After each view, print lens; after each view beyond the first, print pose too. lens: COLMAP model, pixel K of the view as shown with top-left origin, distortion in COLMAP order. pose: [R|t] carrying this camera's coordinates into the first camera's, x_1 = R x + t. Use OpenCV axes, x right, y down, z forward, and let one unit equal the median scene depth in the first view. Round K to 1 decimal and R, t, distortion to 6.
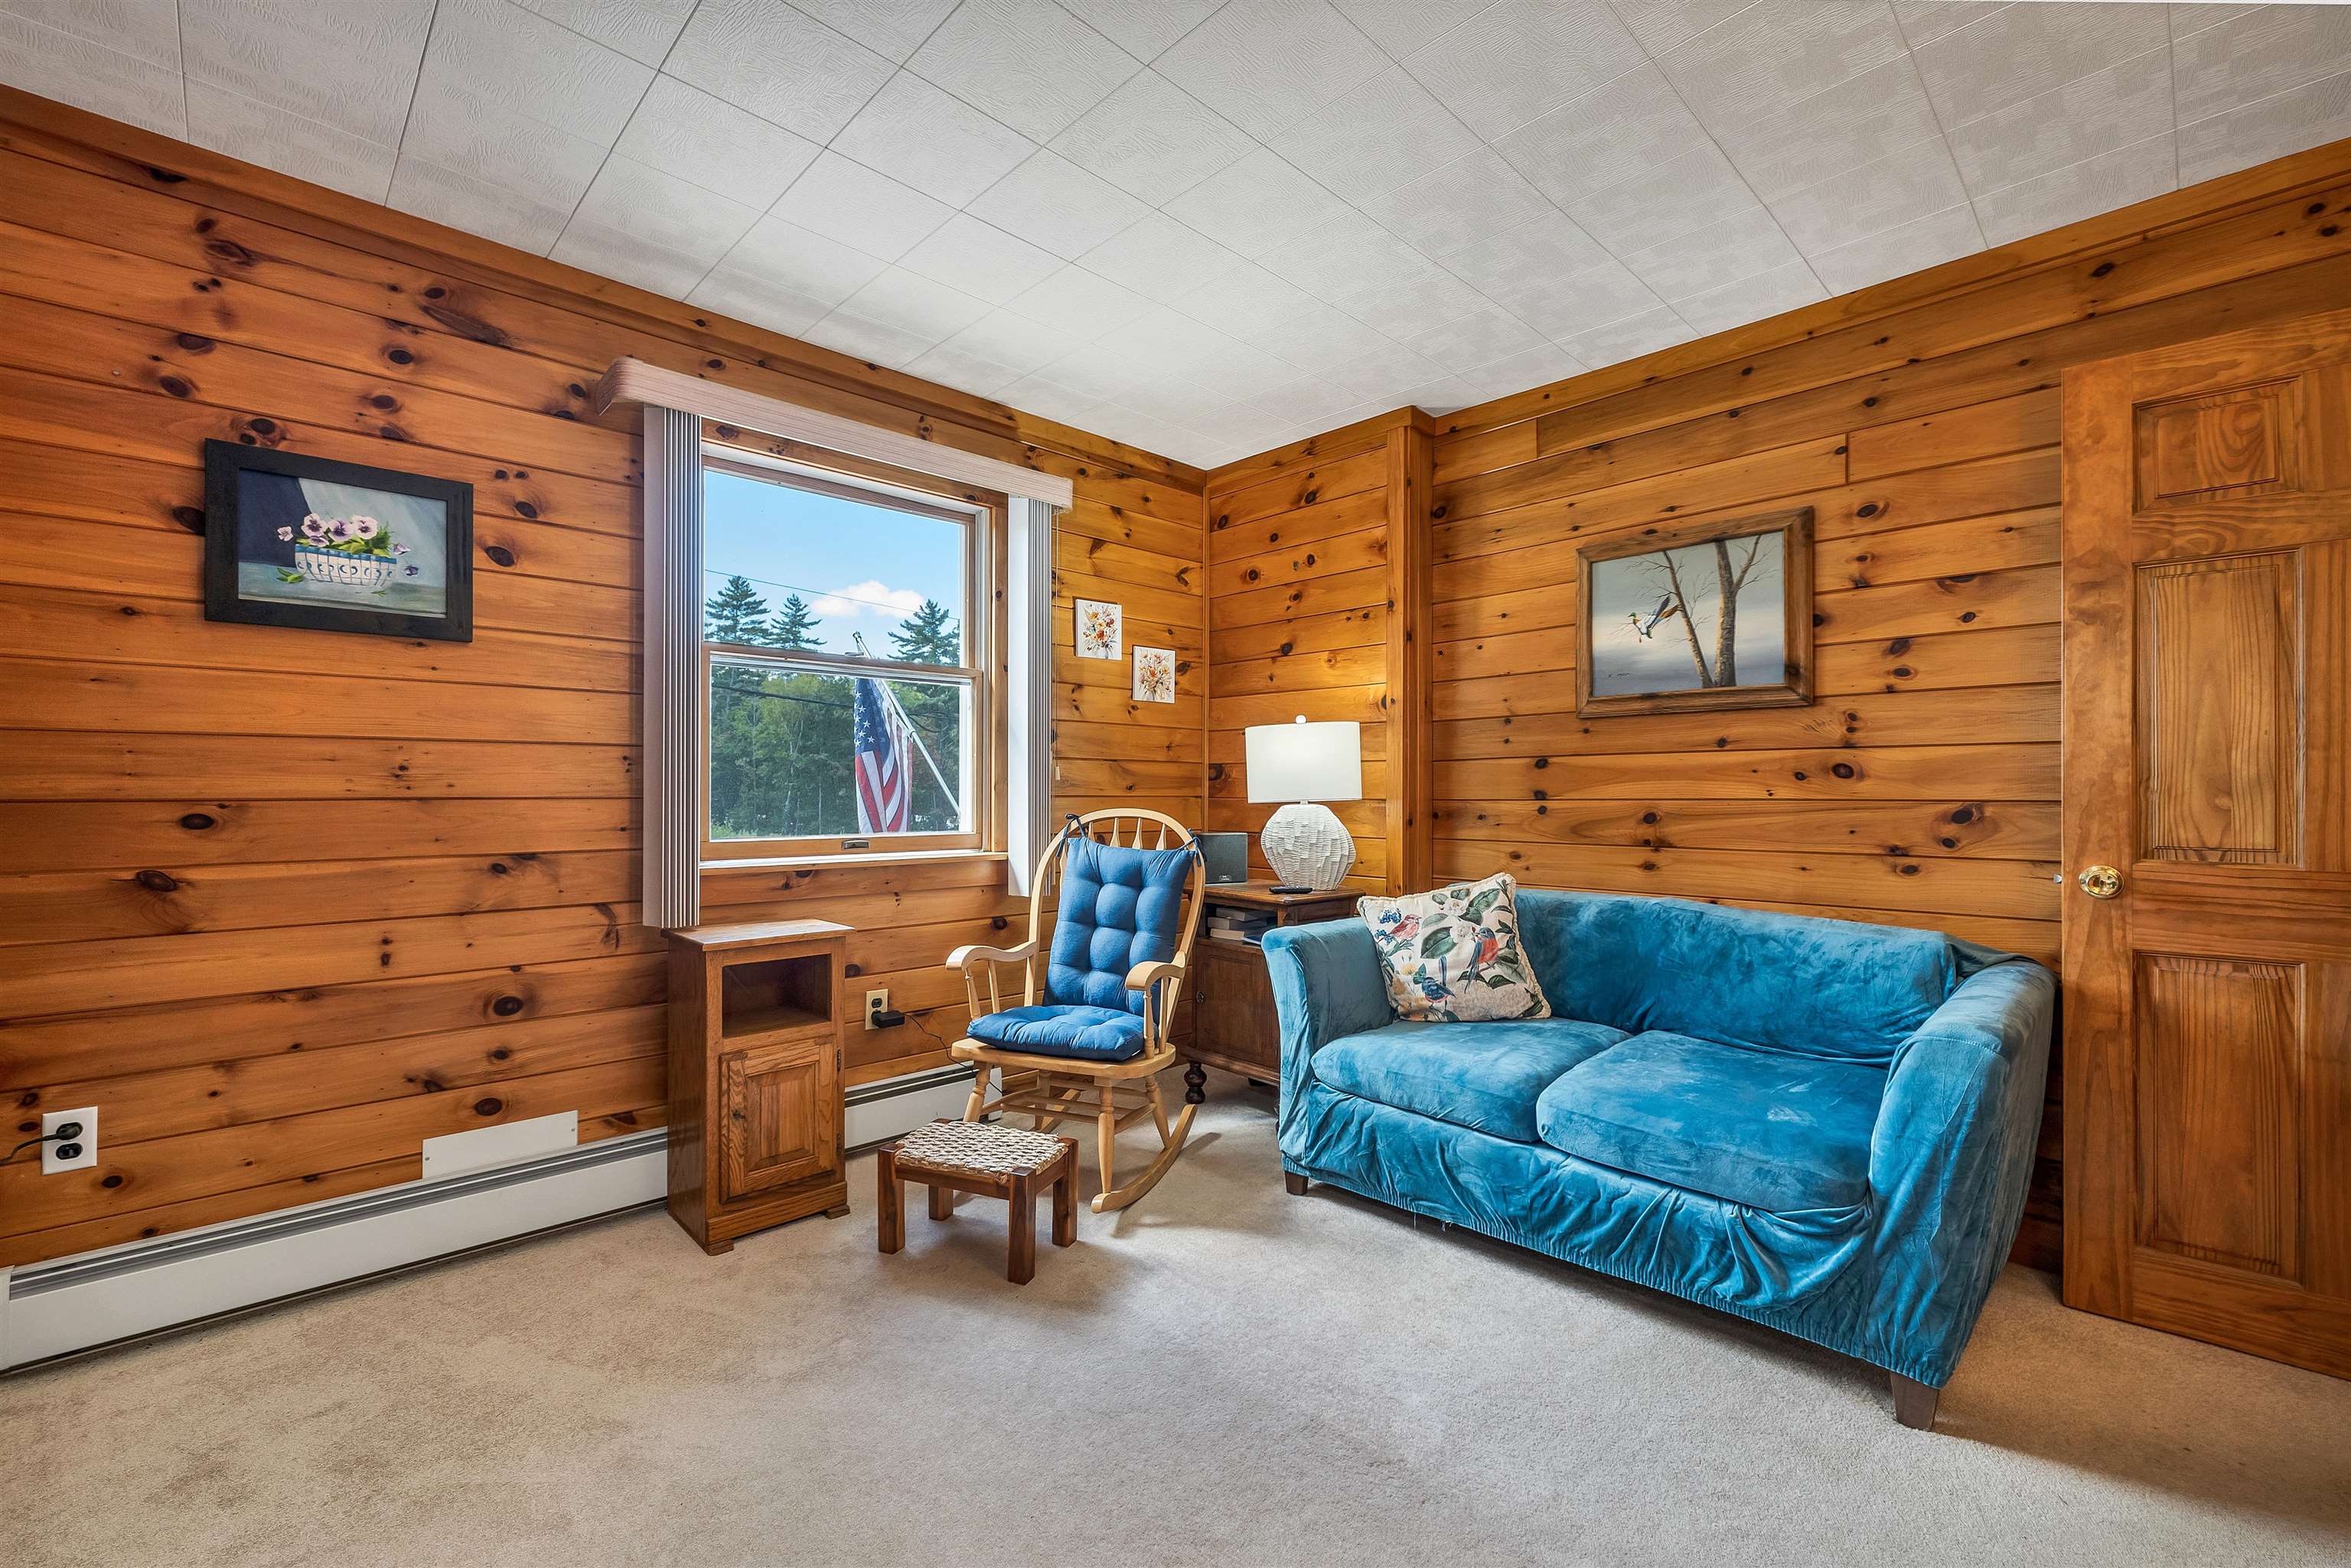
lens RADIAL K [[982.2, 0, 1176.1], [0, 982.2, 786.9], [0, 0, 1]] dist [0.003310, 0.000202]
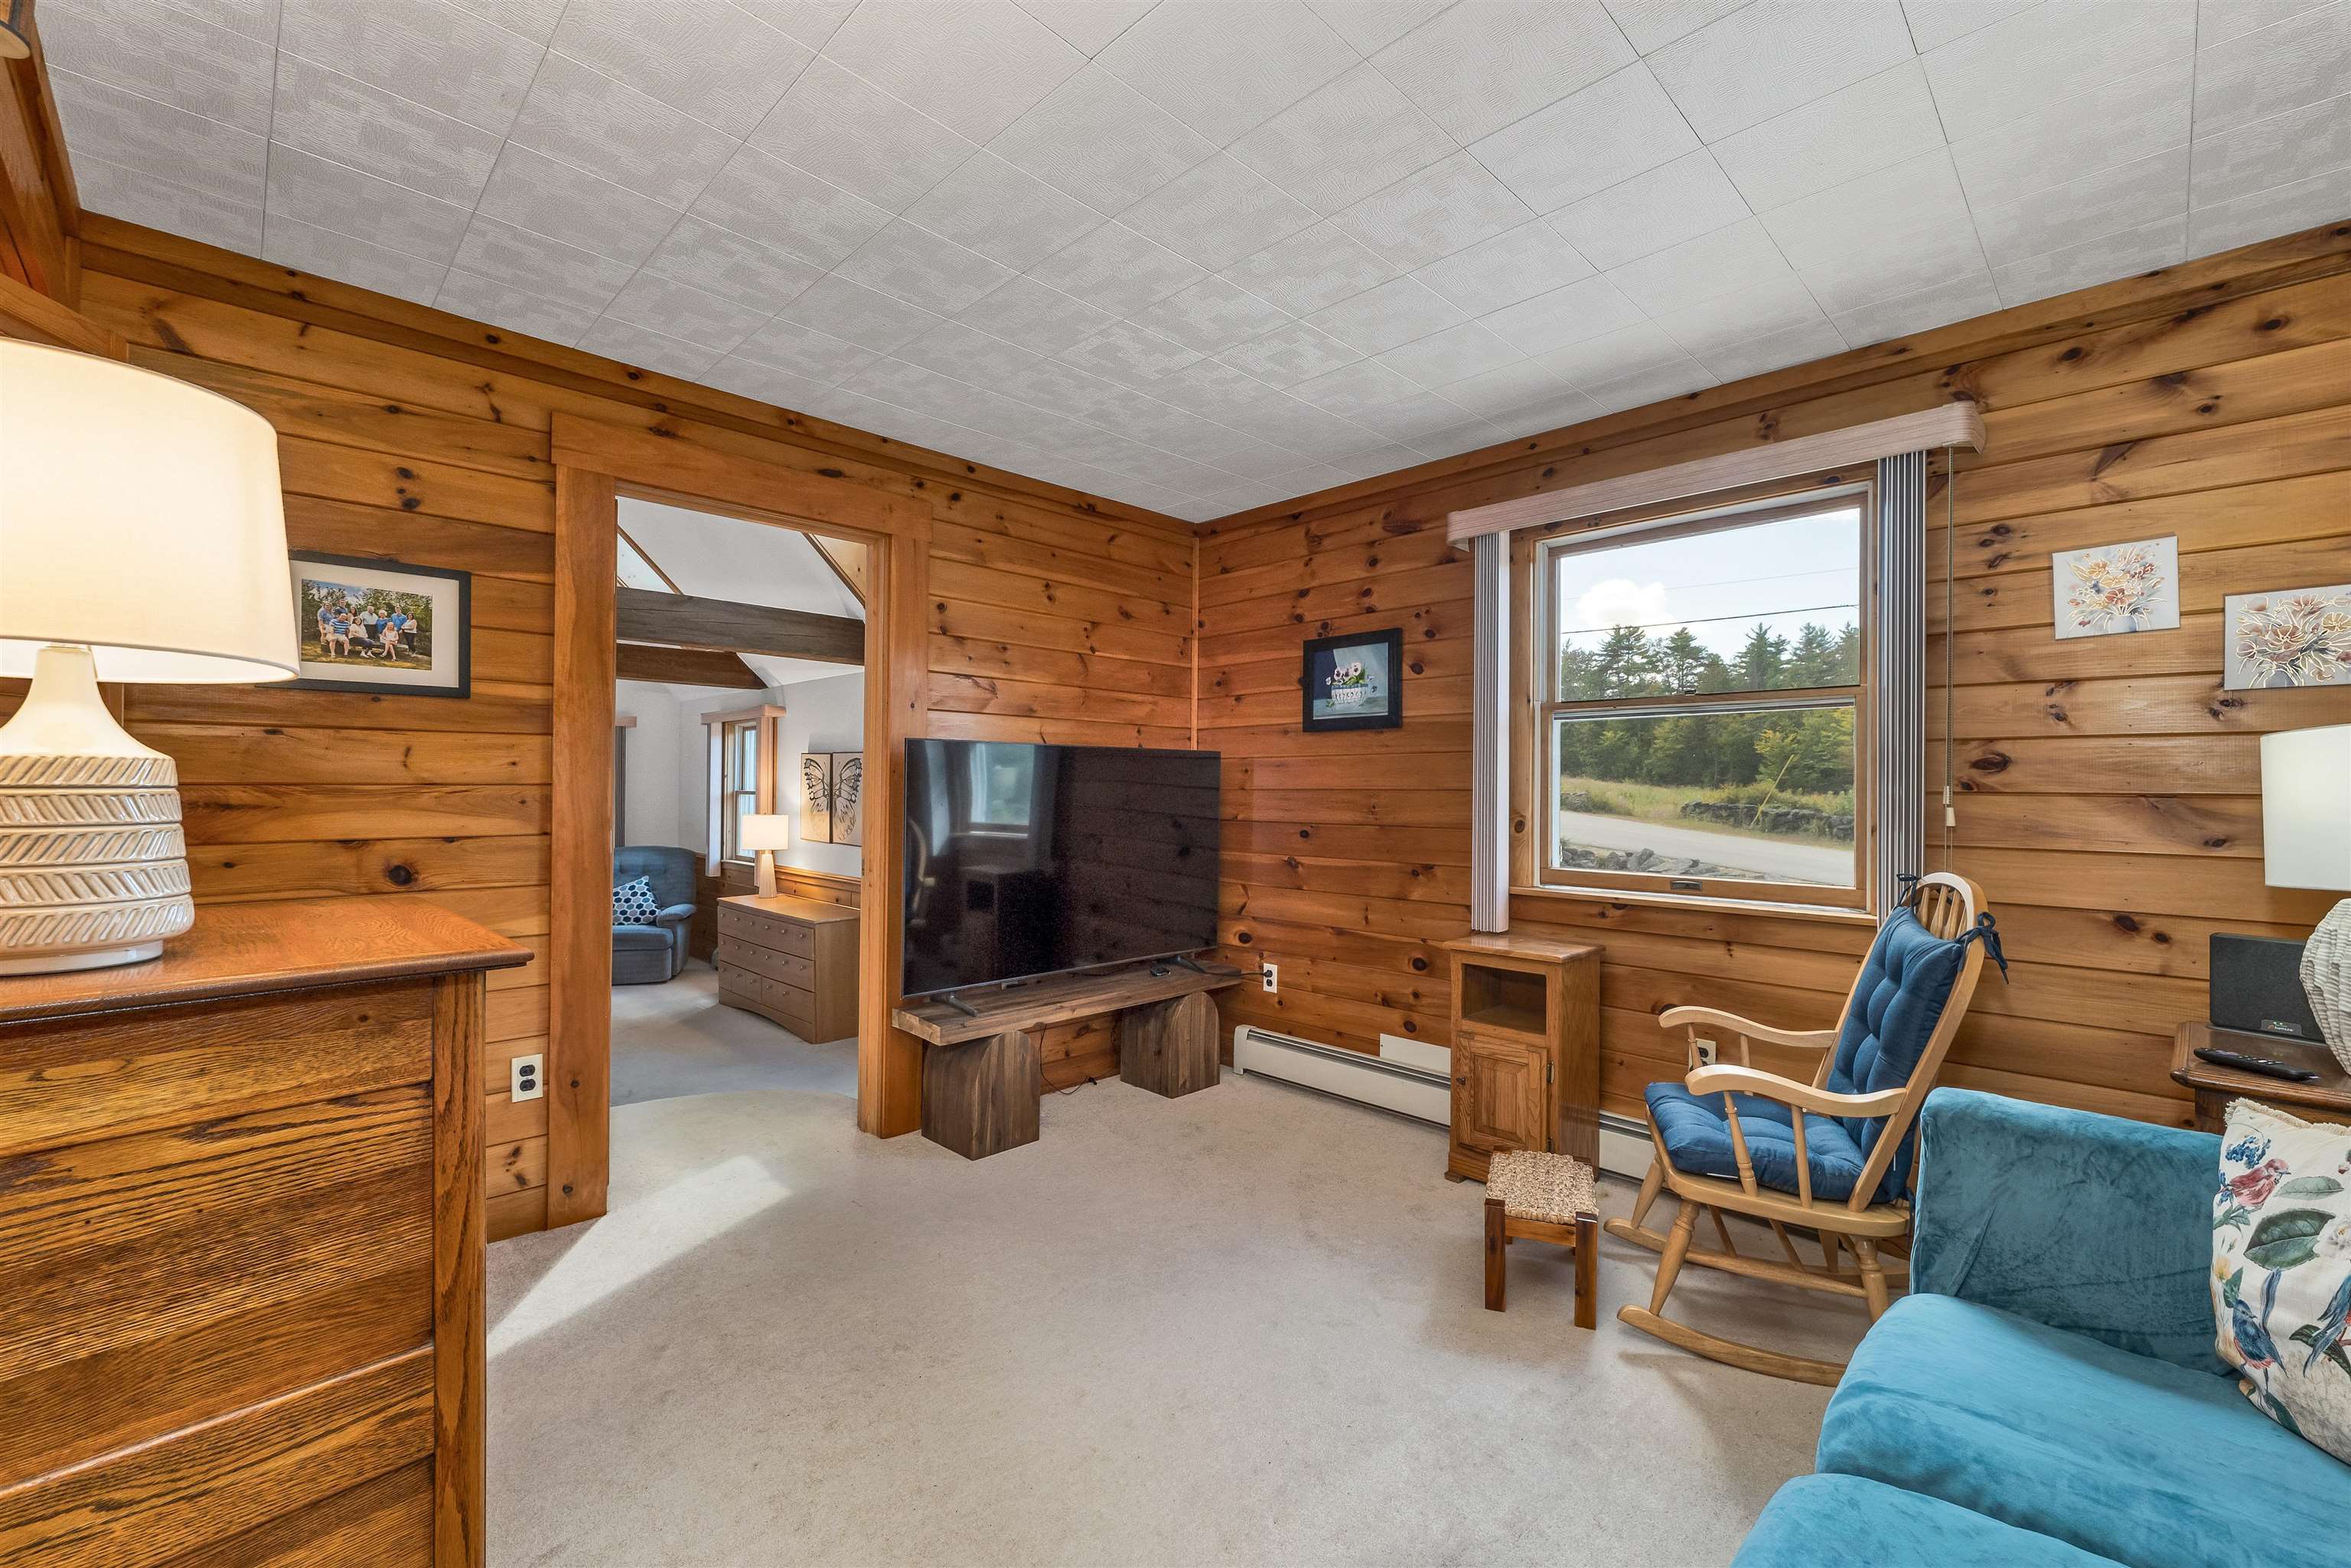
lens RADIAL K [[982.2, 0, 1176.6], [0, 982.2, 786.5], [0, 0, 1]] dist [0.003310, 0.000202]
pose [[0.017451, -0.004019, -0.999840, 0.859439], [-0.004752, 0.999980, -0.004102, -0.044882], [0.999836, 0.004823, 0.017432, 0.621522]]
